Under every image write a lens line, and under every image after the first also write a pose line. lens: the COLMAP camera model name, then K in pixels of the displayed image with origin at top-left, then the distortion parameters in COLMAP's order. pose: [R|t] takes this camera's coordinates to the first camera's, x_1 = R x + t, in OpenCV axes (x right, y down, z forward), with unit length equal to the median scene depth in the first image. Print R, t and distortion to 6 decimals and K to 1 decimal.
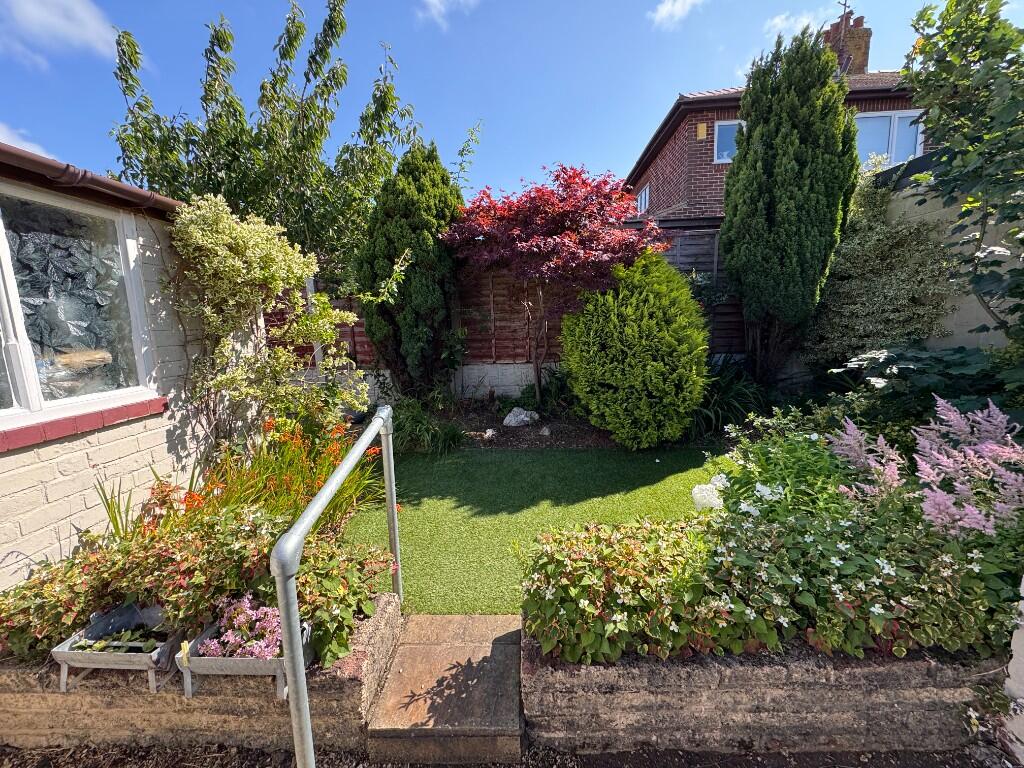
lens RADIAL K [[410.8, 0, 512.0], [0, 410.8, 384.0], [0, 0, 1]] dist [0.000141, -0.000015]
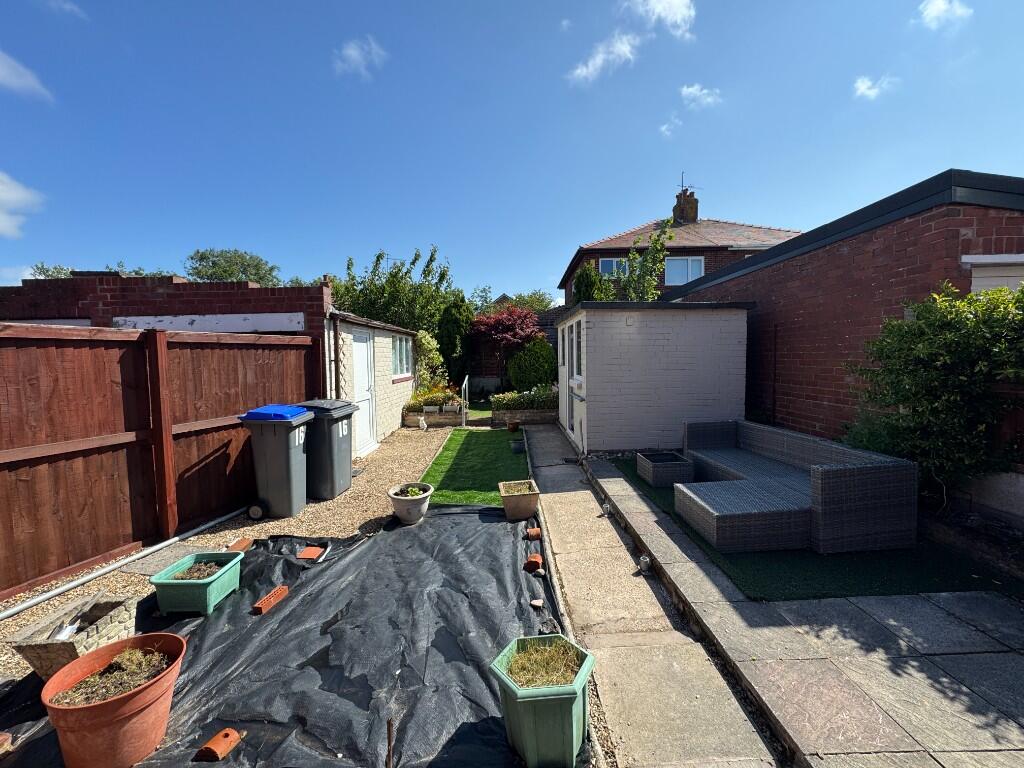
lens RADIAL K [[410.8, 0, 512.0], [0, 410.8, 384.0], [0, 0, 1]] dist [0.000141, -0.000015]
pose [[0.998975, 0.012655, 0.043459, 0.019391], [-0.008671, 0.995843, -0.090677, 0.252152], [-0.044426, 0.090207, 0.994932, -1.707065]]
